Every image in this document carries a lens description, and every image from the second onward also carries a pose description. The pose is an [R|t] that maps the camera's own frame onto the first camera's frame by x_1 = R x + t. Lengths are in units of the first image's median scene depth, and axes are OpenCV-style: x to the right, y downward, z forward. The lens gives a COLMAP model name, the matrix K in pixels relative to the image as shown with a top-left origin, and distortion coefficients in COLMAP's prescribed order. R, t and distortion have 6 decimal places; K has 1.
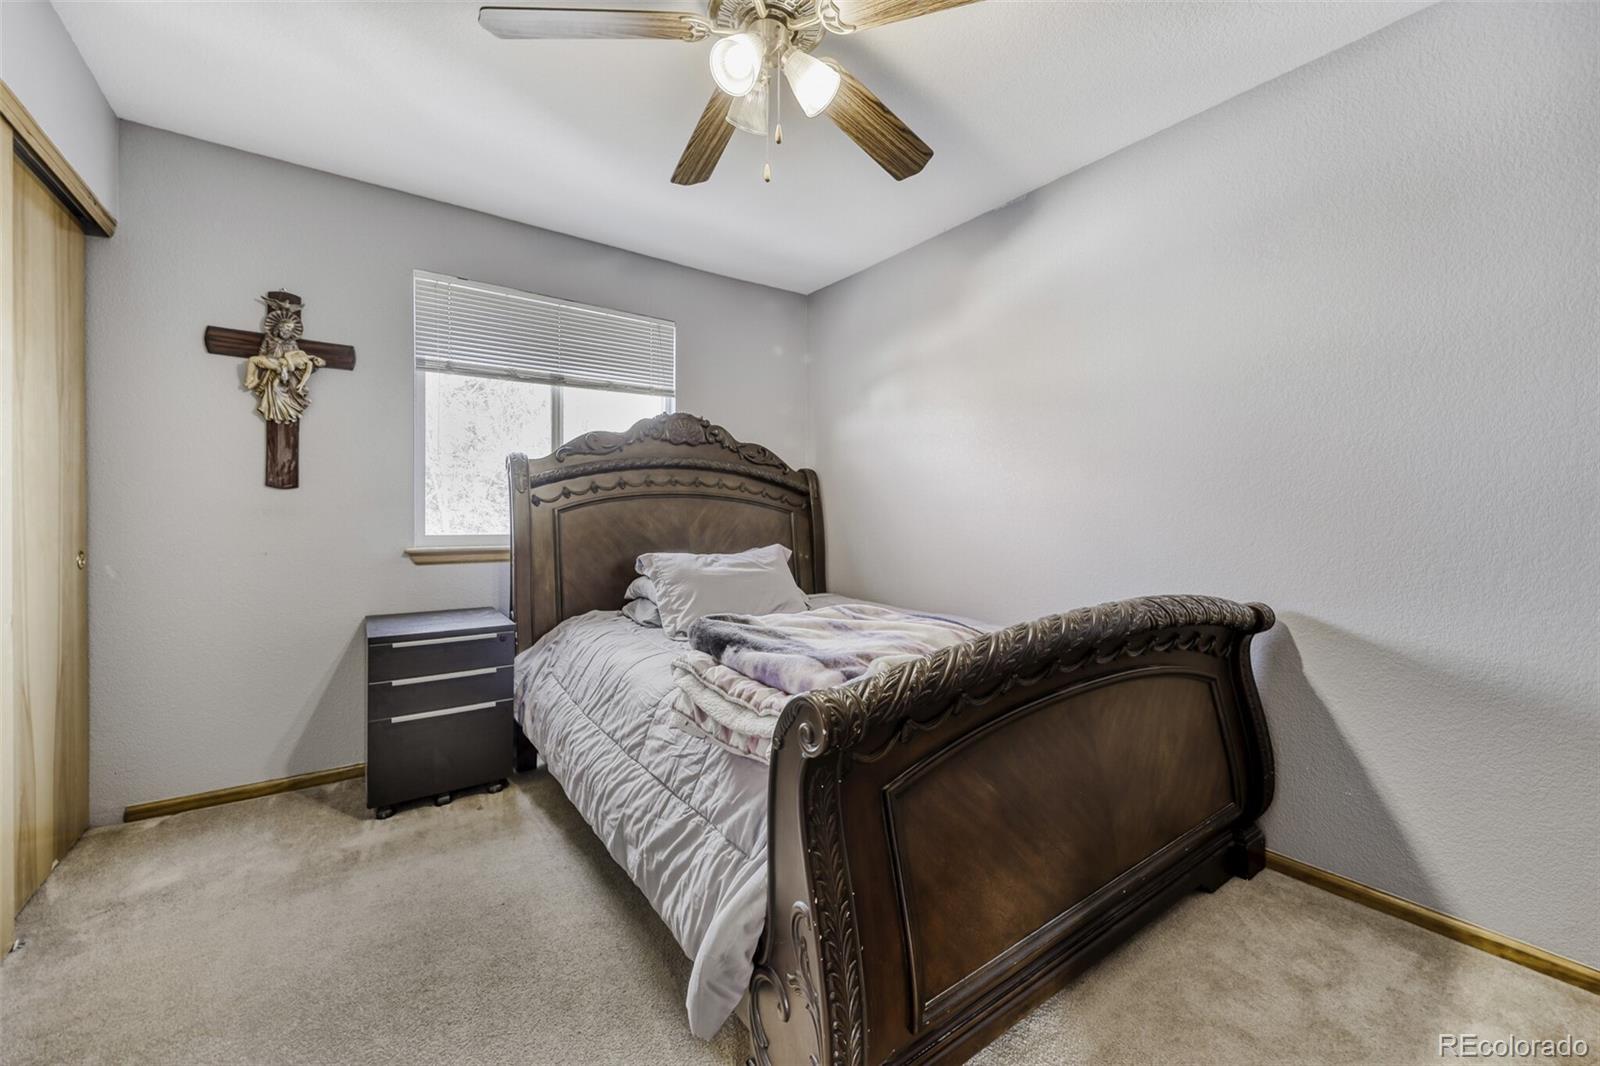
lens RADIAL K [[619.2, 0, 812.6], [0, 619.2, 526.3], [0, 0, 1]] dist [-0.015915, 0.000005]
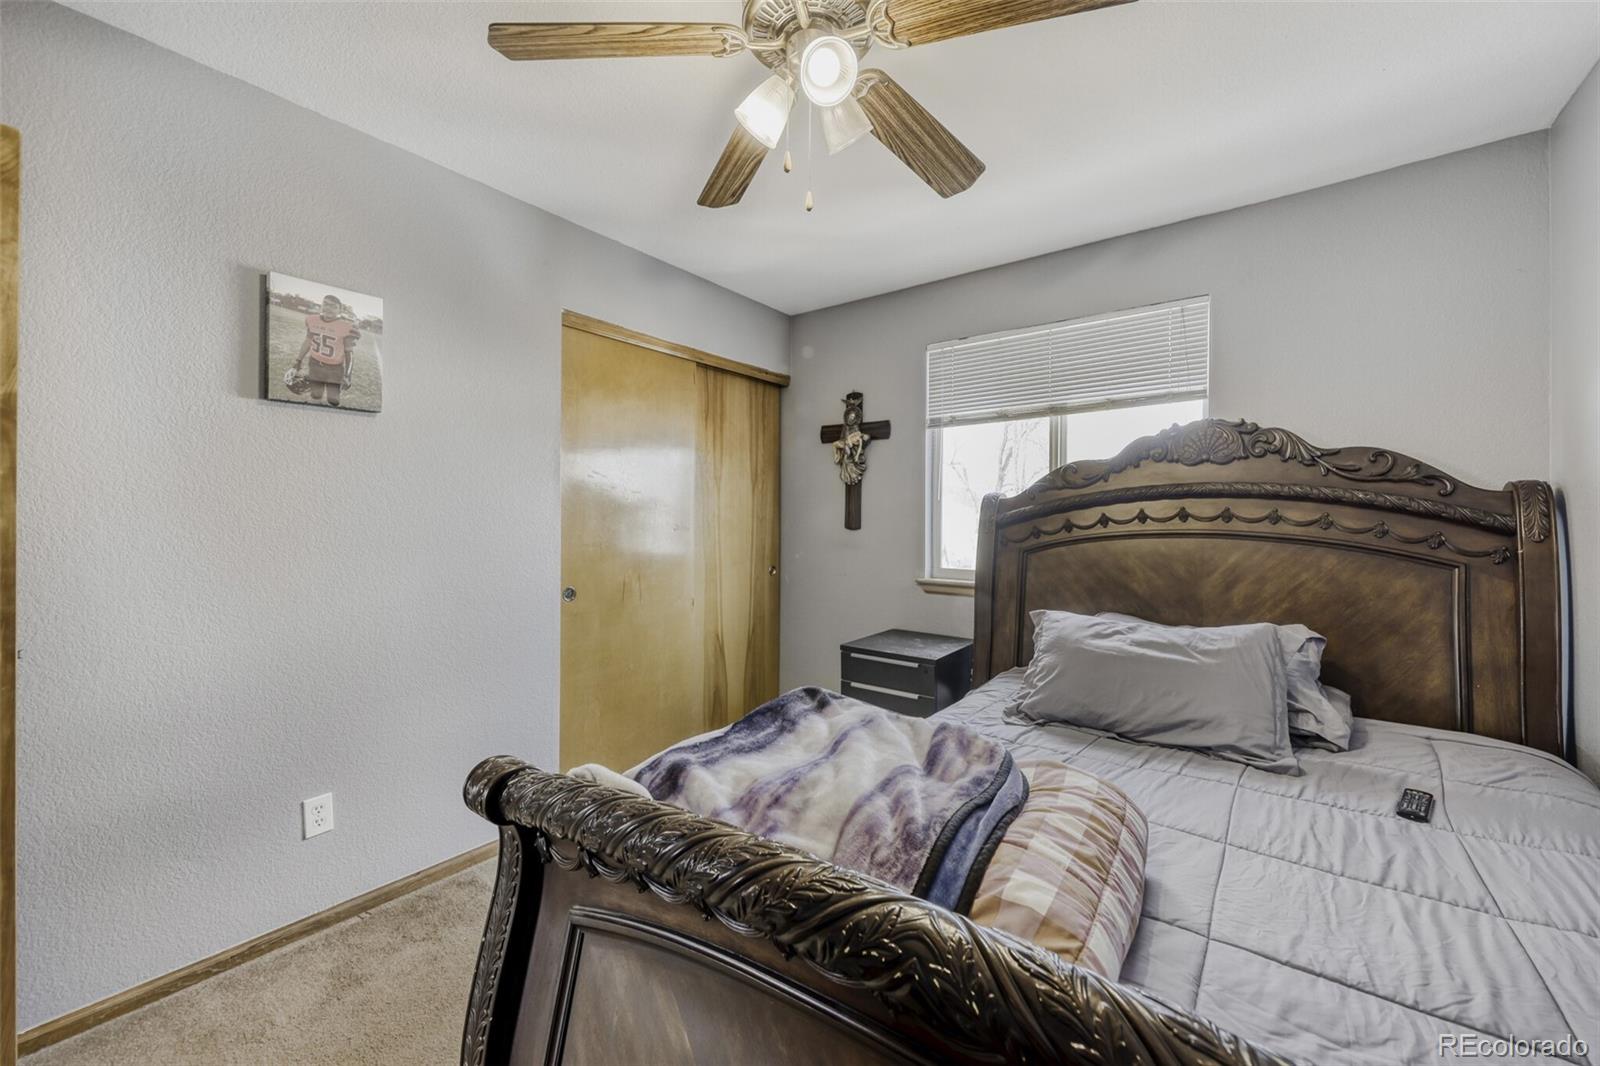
lens RADIAL K [[619.2, 0, 812.6], [0, 619.2, 526.3], [0, 0, 1]] dist [-0.015915, 0.000005]
pose [[0.259161, -0.002787, -0.965830, 0.446209], [-0.036376, 0.999258, -0.012644, -0.042881], [0.965149, 0.038410, 0.258867, 0.477362]]
